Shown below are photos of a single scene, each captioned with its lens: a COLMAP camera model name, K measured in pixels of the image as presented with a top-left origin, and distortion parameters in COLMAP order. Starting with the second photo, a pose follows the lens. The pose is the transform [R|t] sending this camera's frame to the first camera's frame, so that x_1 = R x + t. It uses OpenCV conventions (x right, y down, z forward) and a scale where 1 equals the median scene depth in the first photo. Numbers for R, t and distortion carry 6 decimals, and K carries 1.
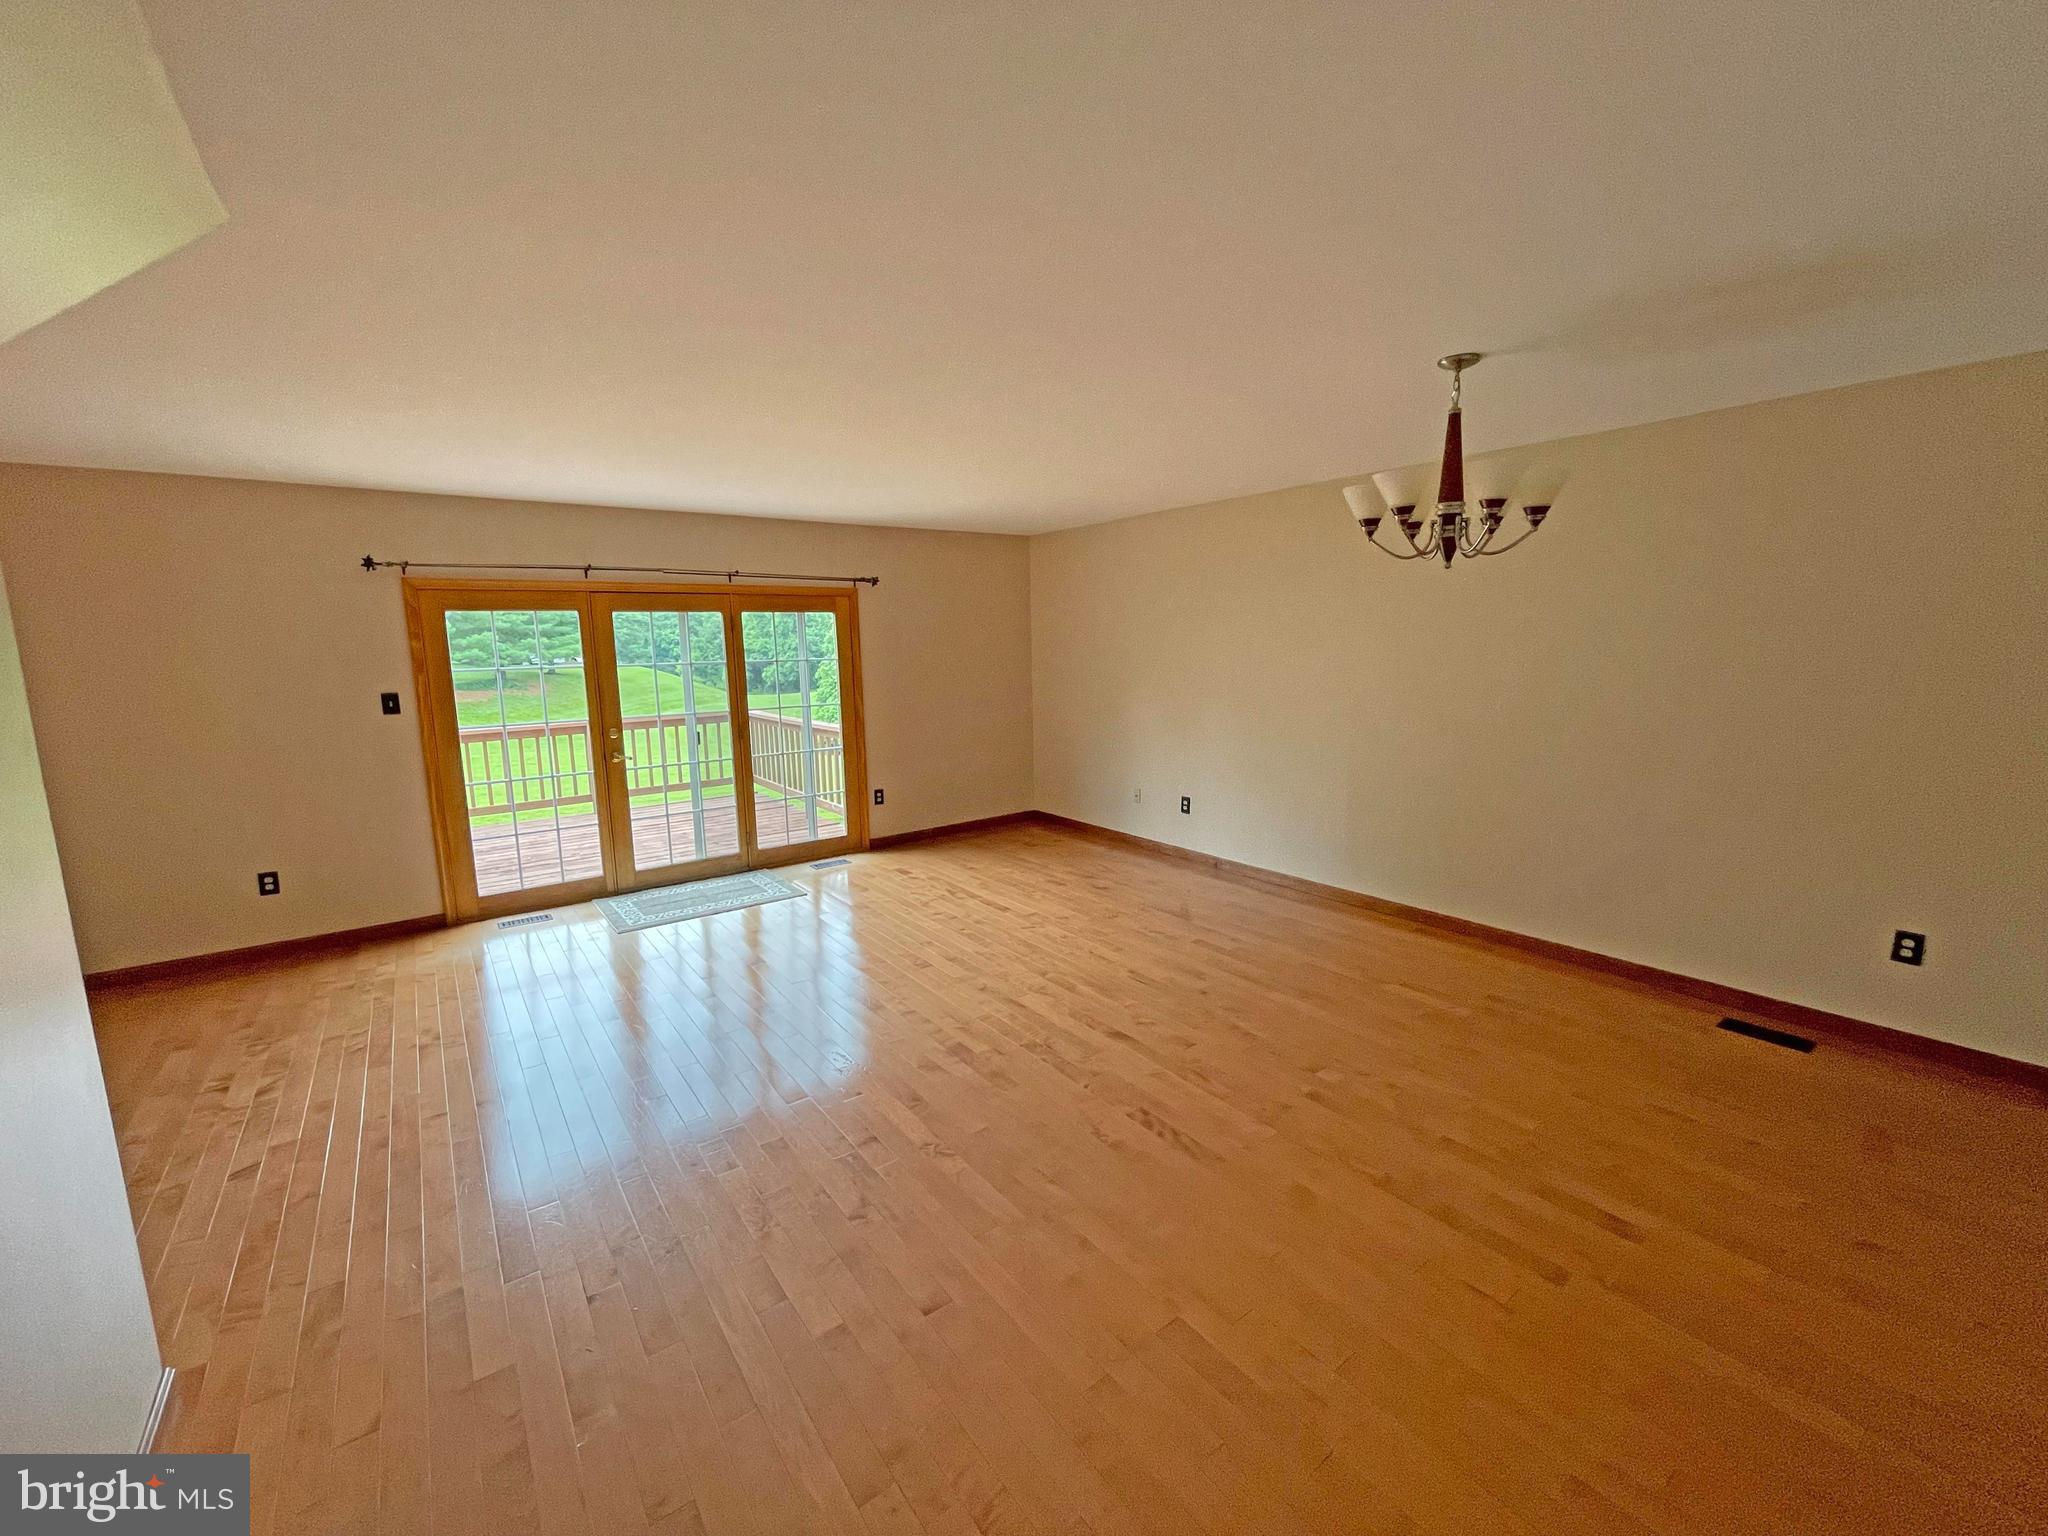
lens RADIAL K [[823.9, 0, 1015.4], [0, 823.9, 763.6], [0, 0, 1]] dist [0.001354, -0.008311]
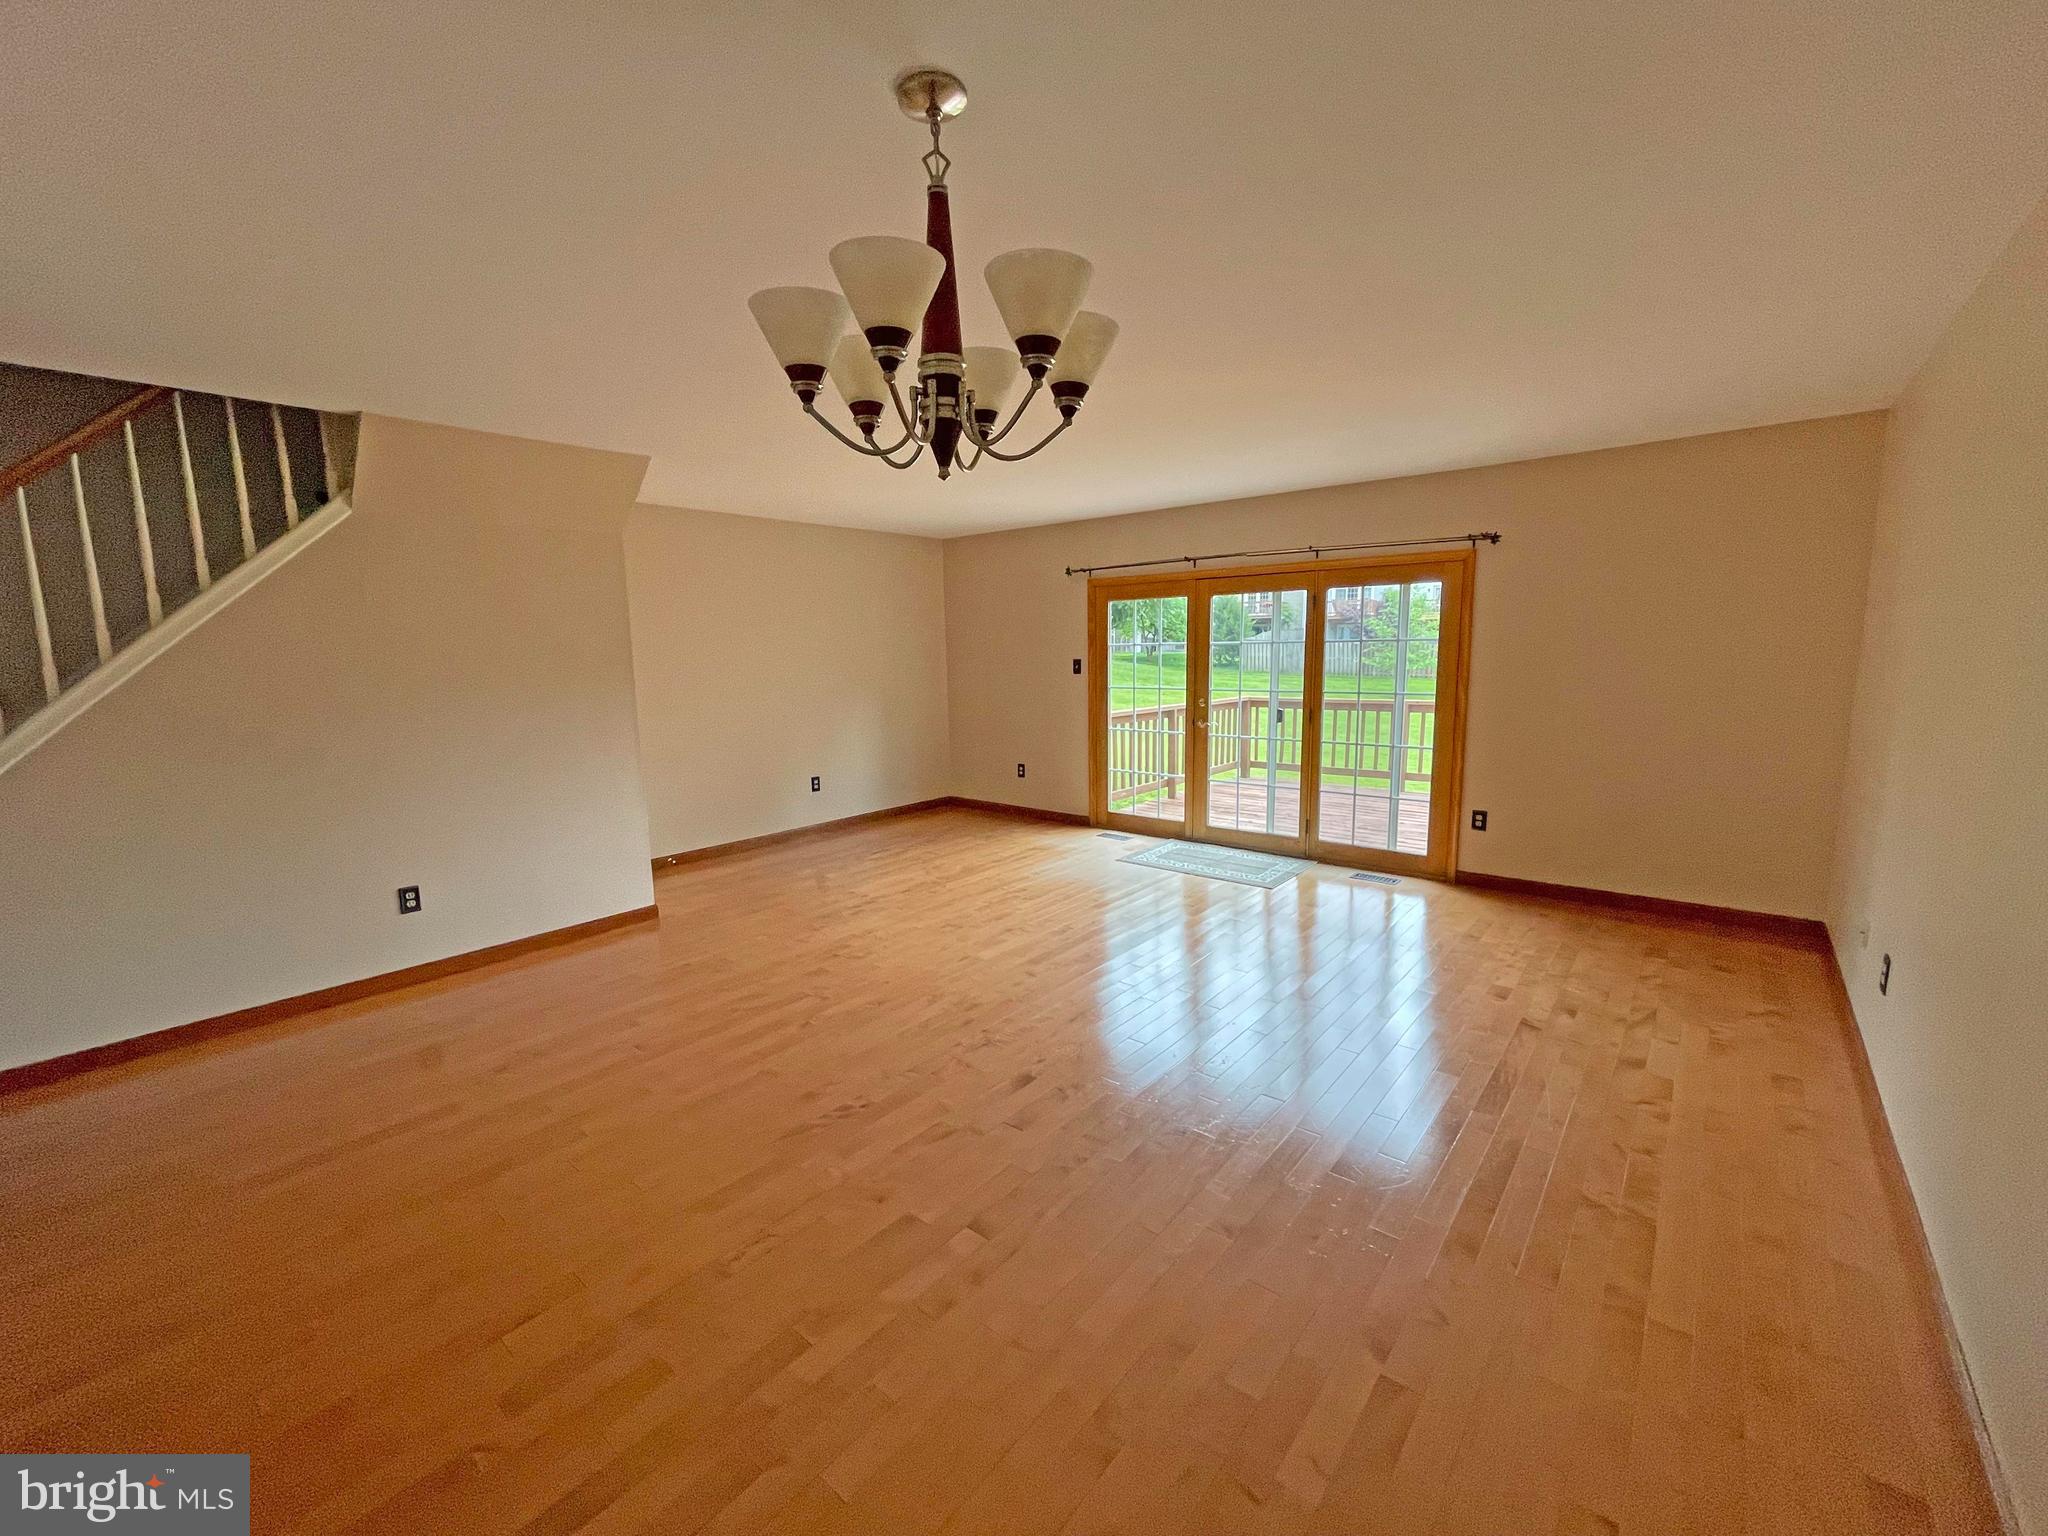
lens RADIAL K [[831.8, 0, 1024.0], [0, 831.8, 768.0], [0, 0, 1]] dist [0.000419, 0.000191]
pose [[0.222847, 0.156677, -0.962180, 0.549719], [-0.129813, 0.982980, 0.129999, -0.061089], [0.966172, 0.095934, 0.239393, 0.460997]]
